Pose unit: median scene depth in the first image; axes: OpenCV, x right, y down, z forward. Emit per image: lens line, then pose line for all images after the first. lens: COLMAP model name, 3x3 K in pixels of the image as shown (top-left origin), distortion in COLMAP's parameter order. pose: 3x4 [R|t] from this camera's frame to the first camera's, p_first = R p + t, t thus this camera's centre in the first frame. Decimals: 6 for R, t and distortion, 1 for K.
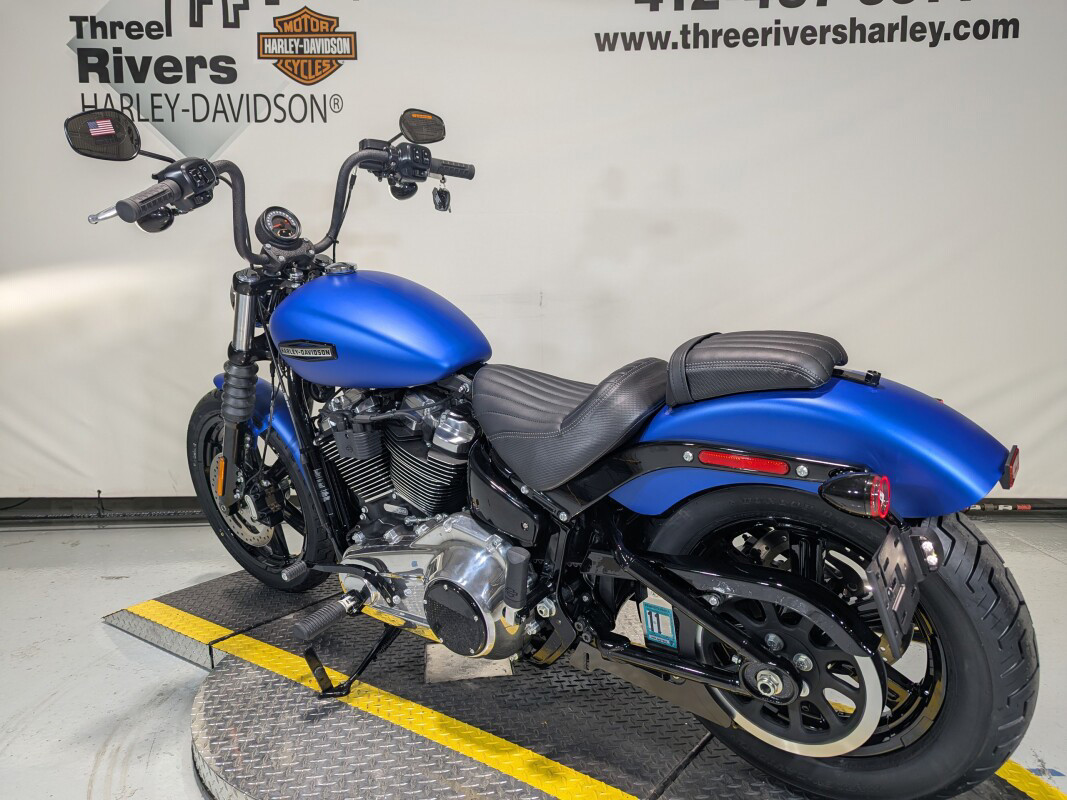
lens RADIAL K [[724.4, 0, 548.6], [0, 724.4, 404.8], [0, 0, 1]] dist [0.055898, -0.045071]
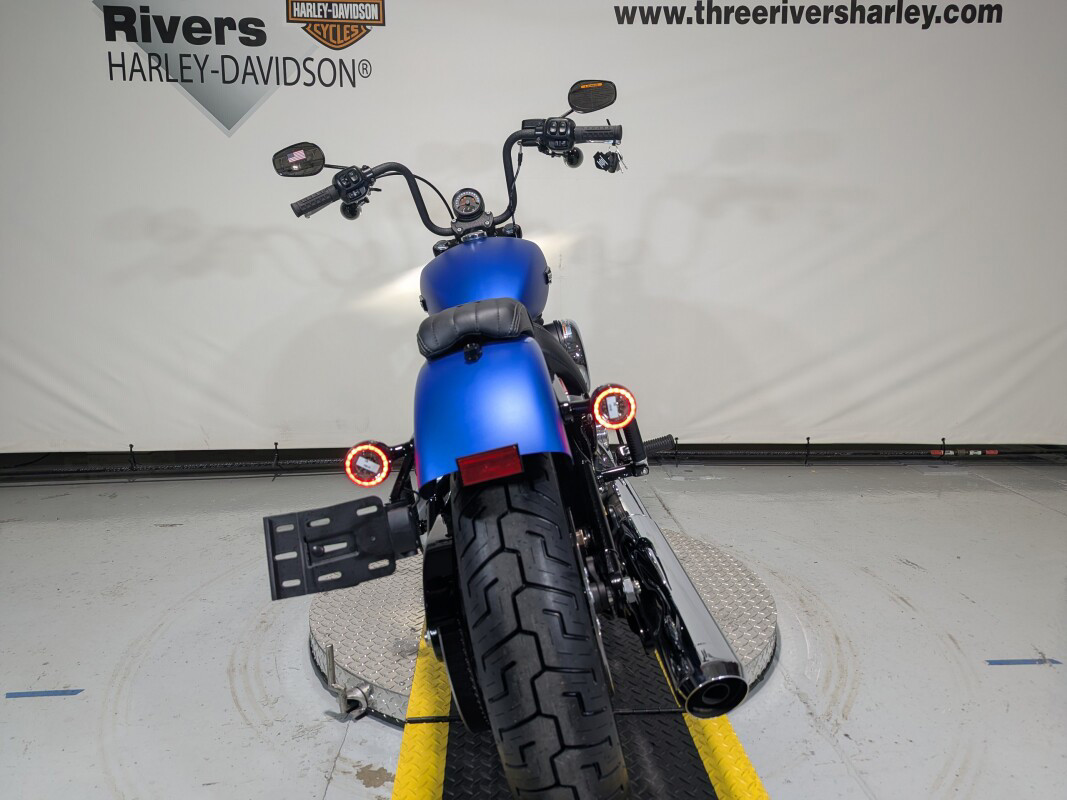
lens RADIAL K [[724.4, 0, 536.4], [0, 724.4, 397.2], [0, 0, 1]] dist [0.055898, -0.045071]
pose [[0.997865, -0.004657, 0.065151, -0.118358], [0.002013, 0.999174, 0.040590, 0.009917], [-0.065286, -0.040373, 0.997050, -0.063449]]
